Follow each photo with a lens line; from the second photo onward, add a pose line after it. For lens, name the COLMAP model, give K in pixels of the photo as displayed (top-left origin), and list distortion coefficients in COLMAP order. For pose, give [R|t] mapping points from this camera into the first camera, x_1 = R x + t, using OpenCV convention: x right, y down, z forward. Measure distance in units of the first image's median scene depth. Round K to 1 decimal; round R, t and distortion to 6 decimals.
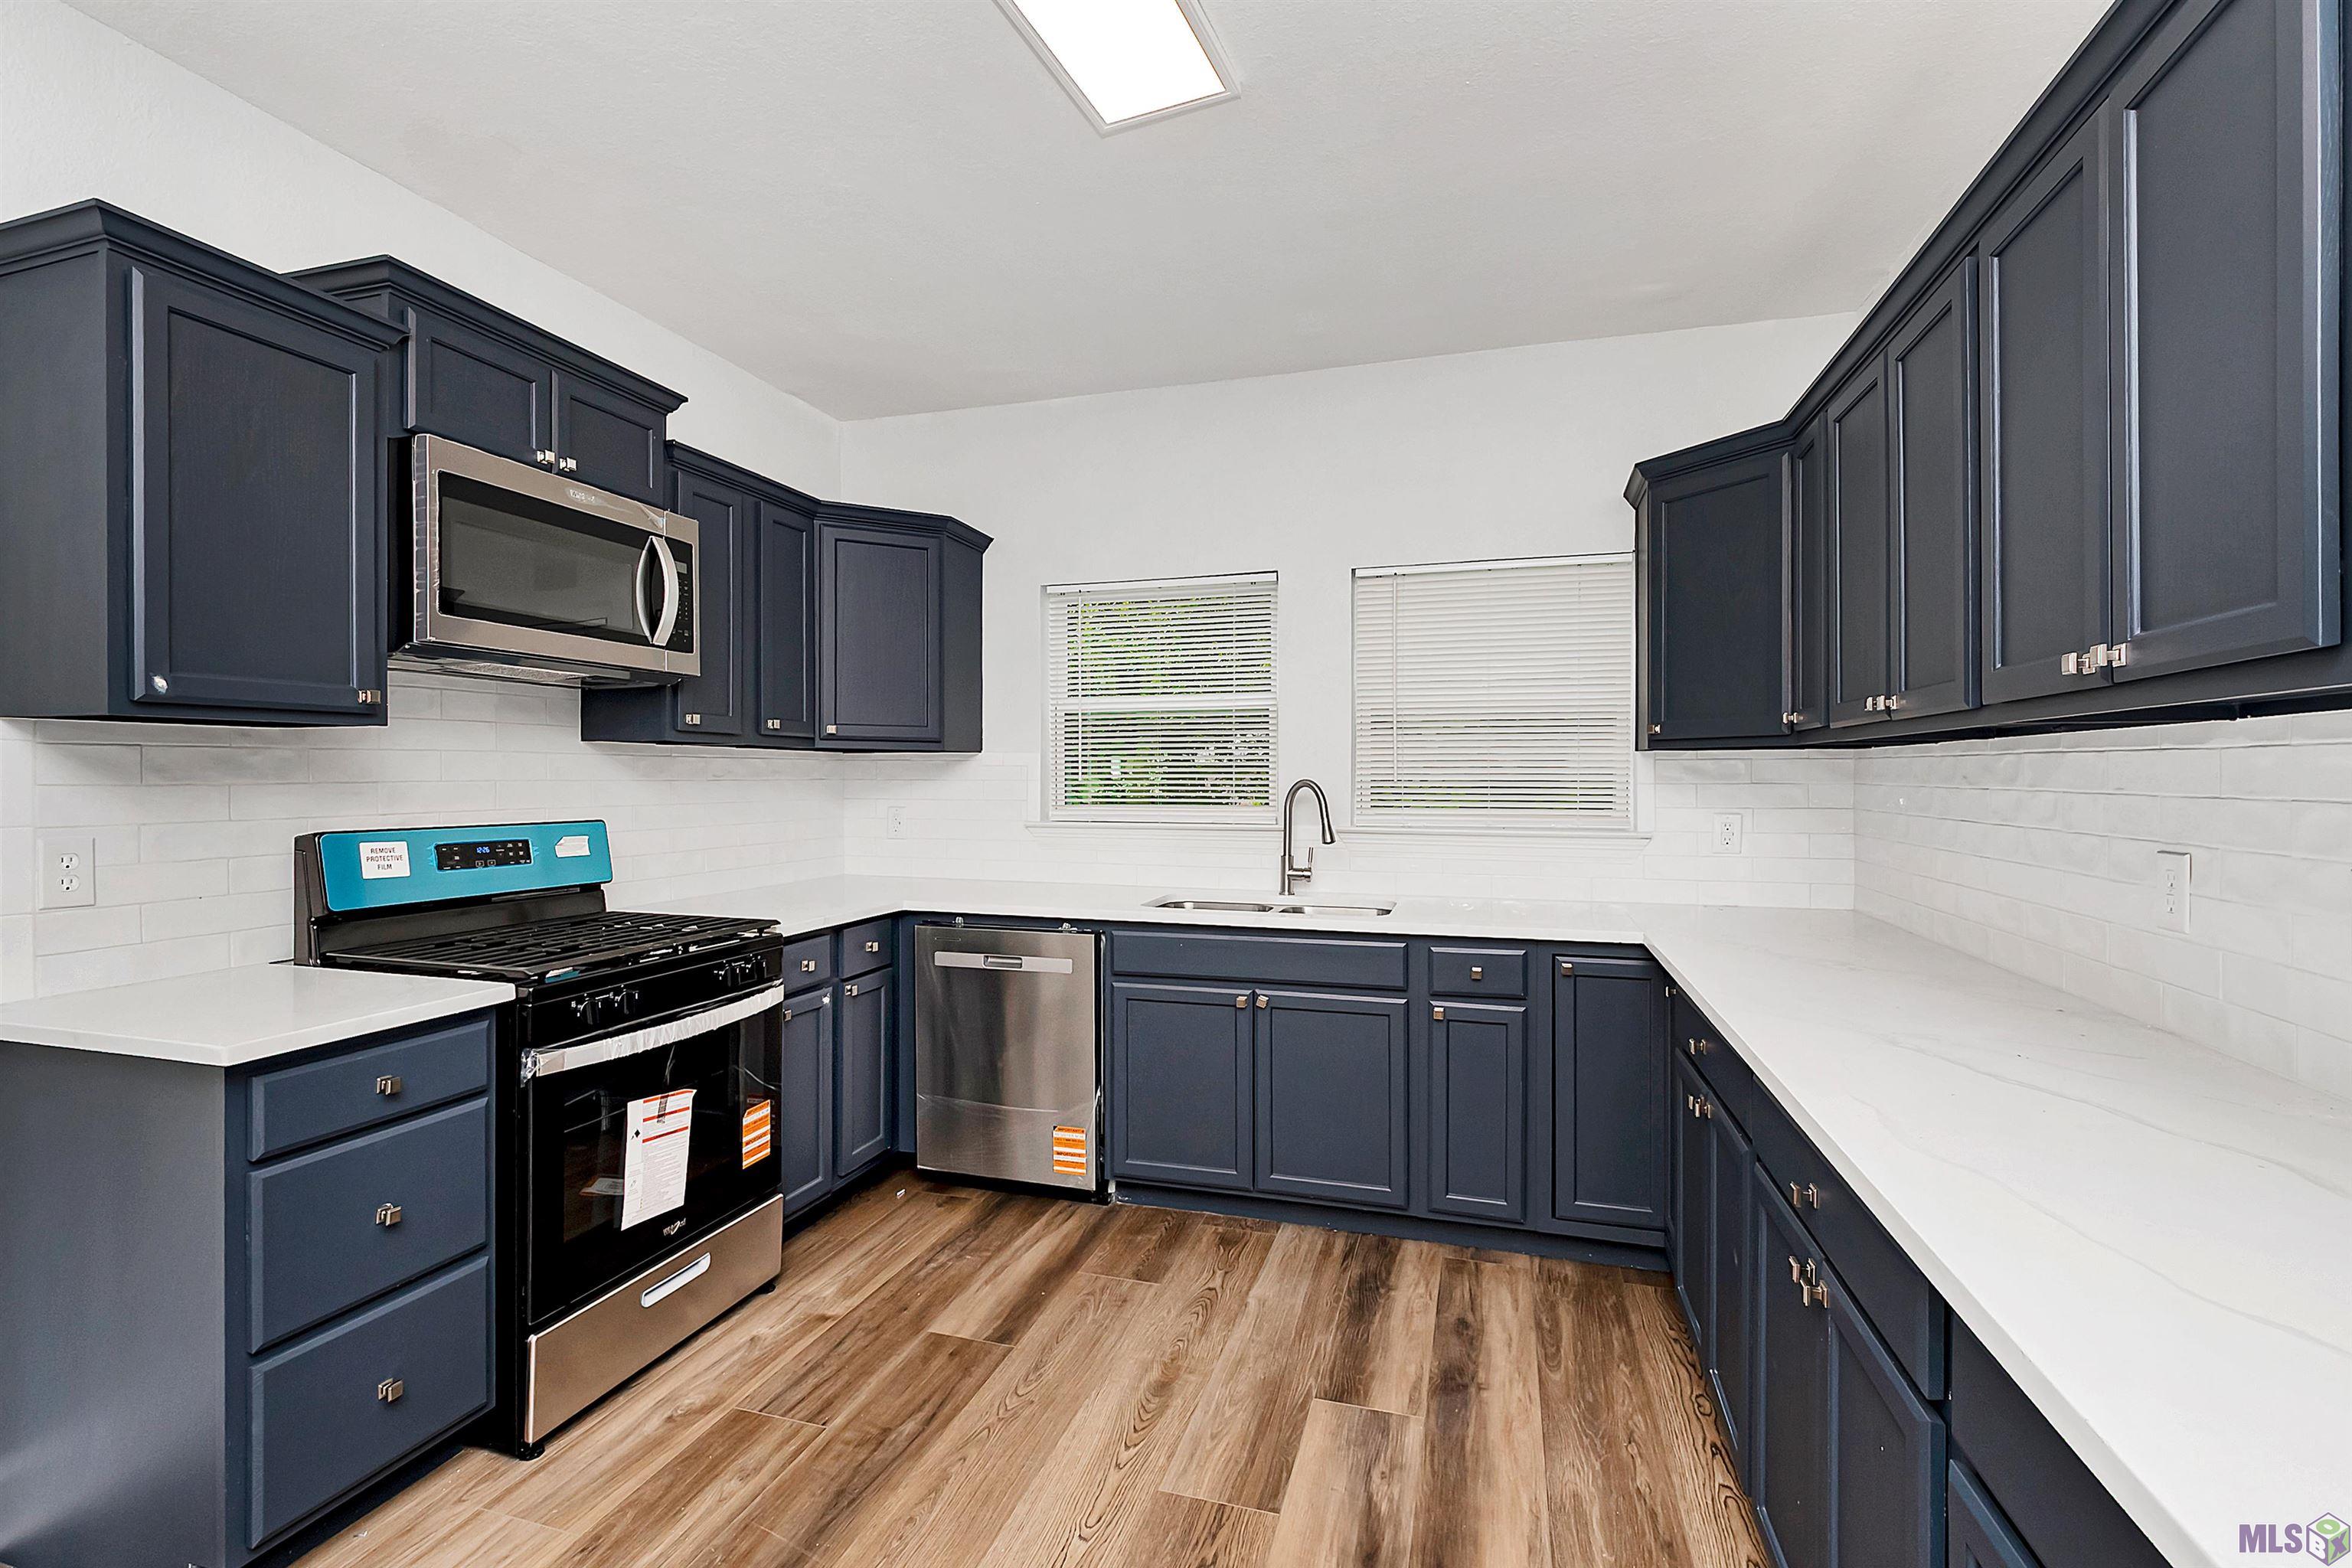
lens RADIAL K [[1079.5, 0, 1157.6], [0, 1079.5, 769.0], [0, 0, 1]] dist [-0.000379, -0.002747]
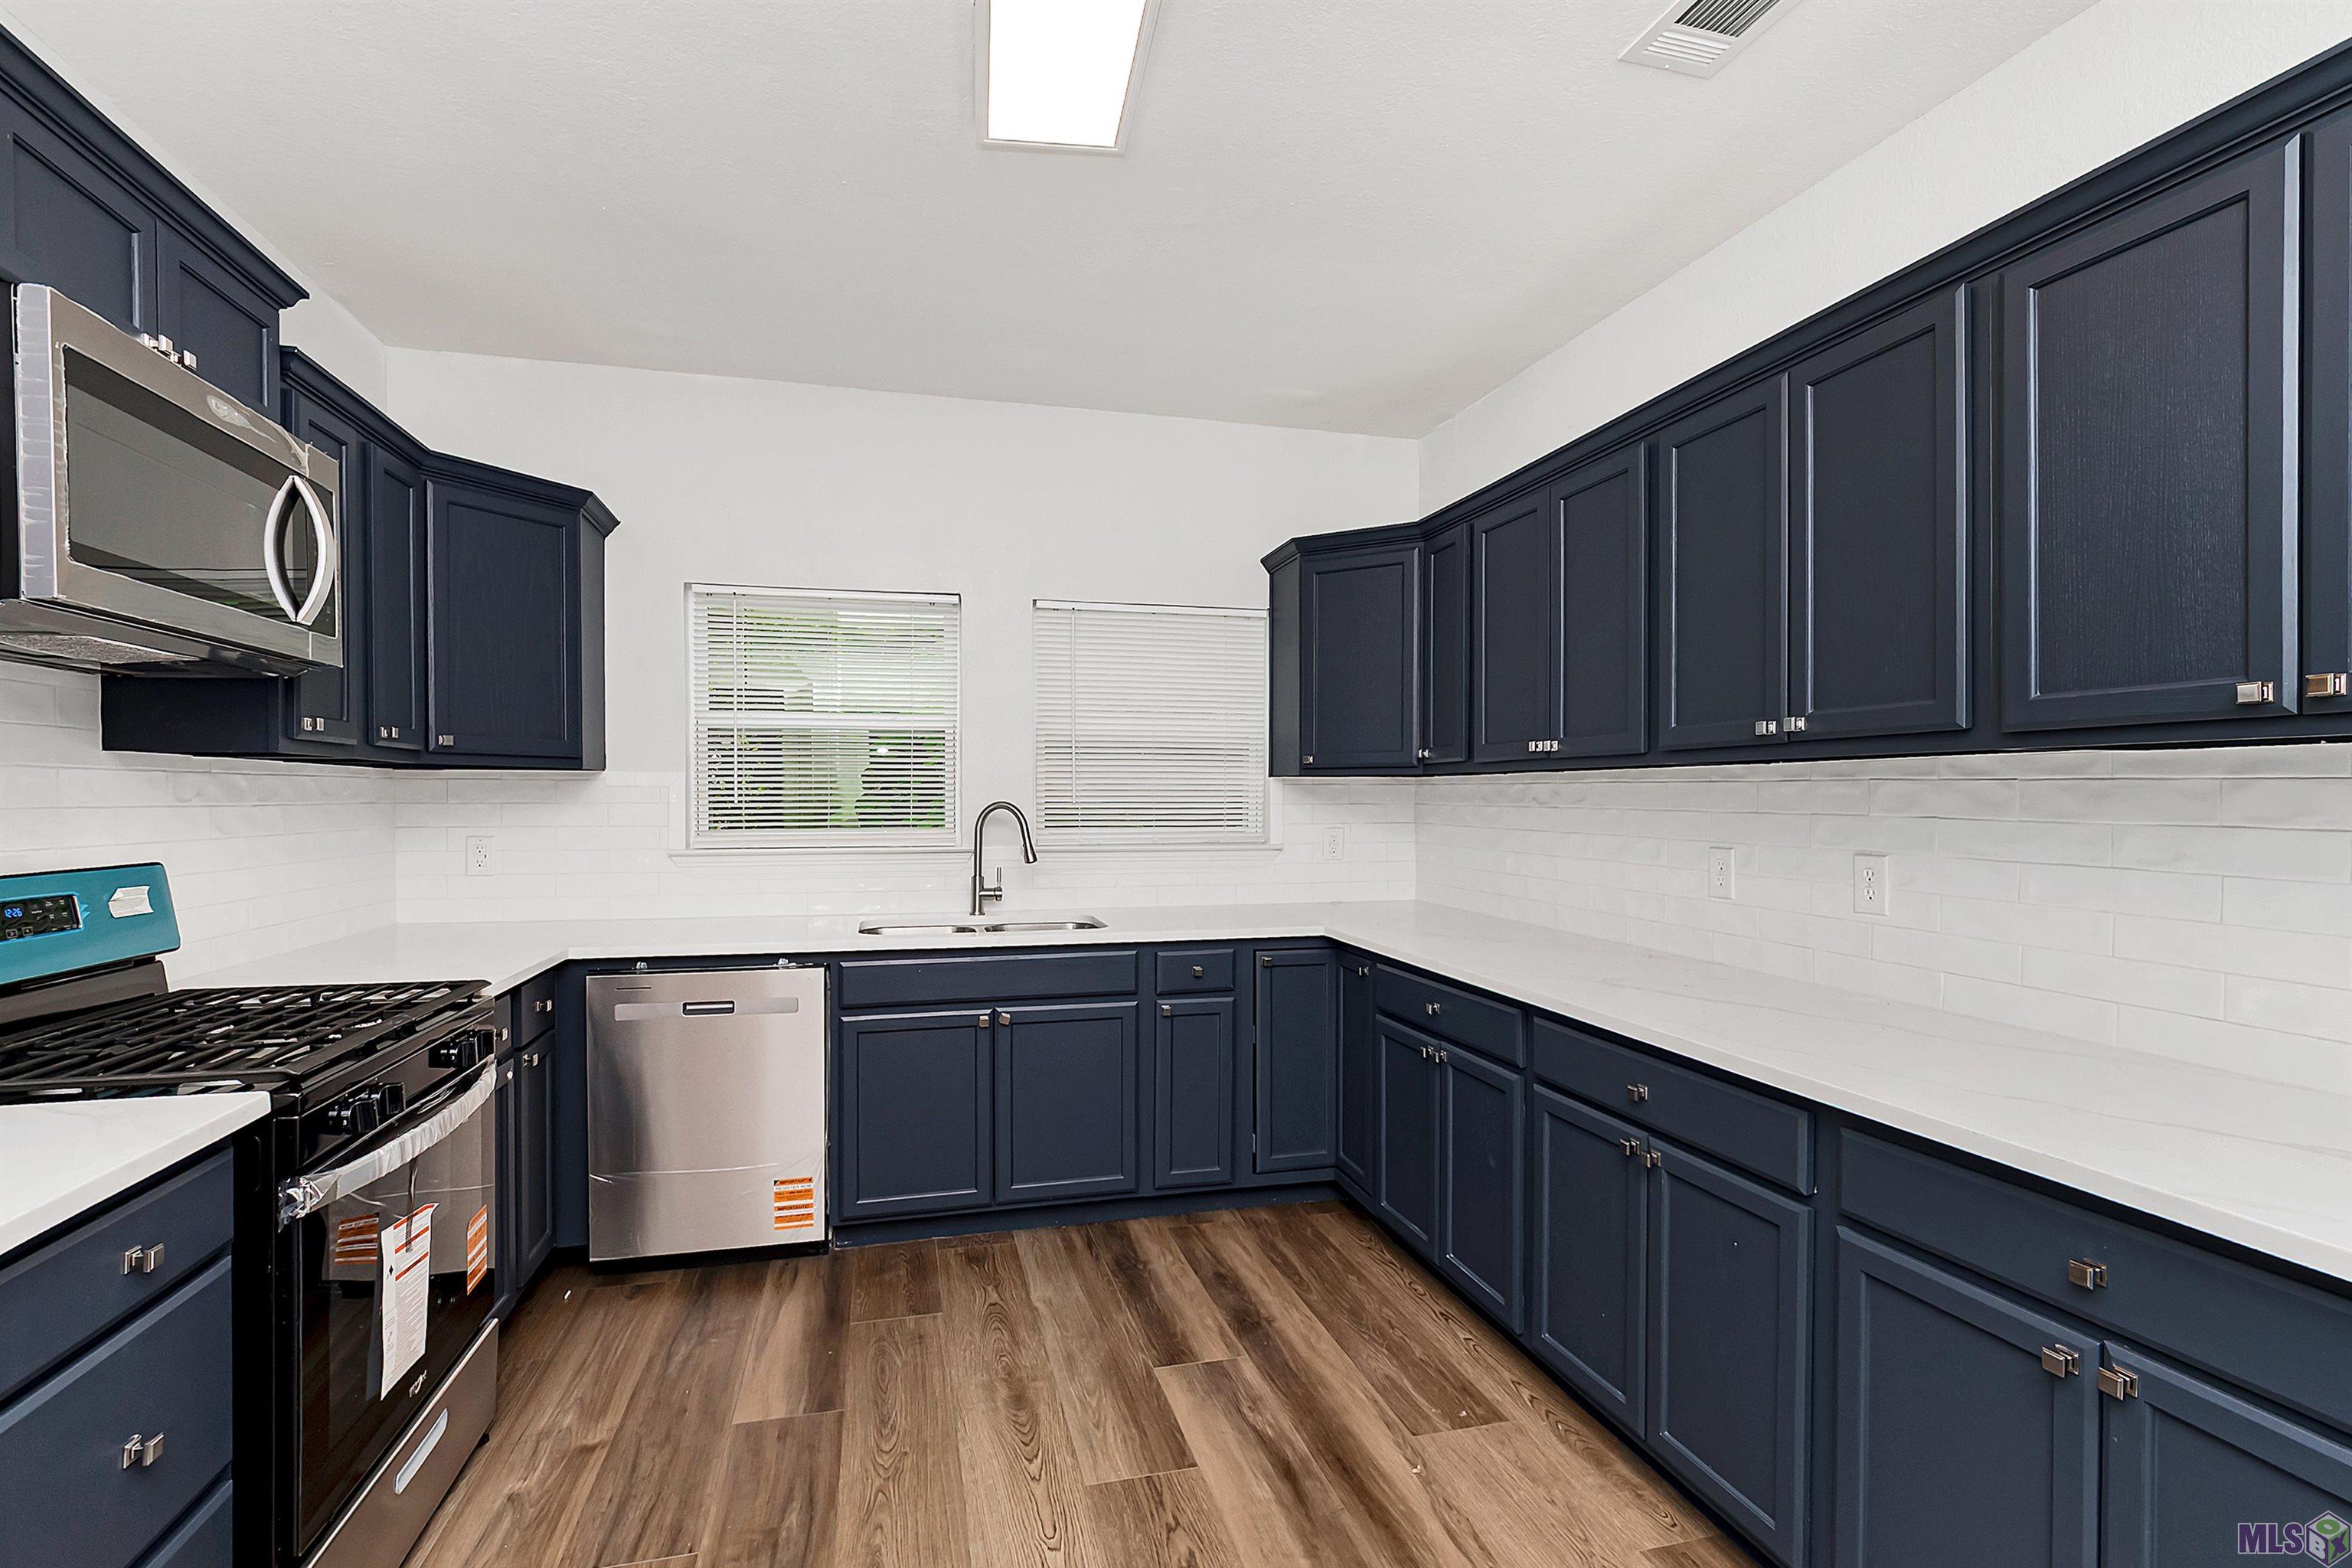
lens RADIAL K [[1079.5, 0, 1155.4], [0, 1079.5, 799.0], [0, 0, 1]] dist [-0.000379, -0.002747]
pose [[0.851701, -0.002277, 0.524023, -0.338652], [-0.003078, 0.999952, 0.009347, -0.003111], [-0.524019, -0.009574, 0.851653, 0.058045]]
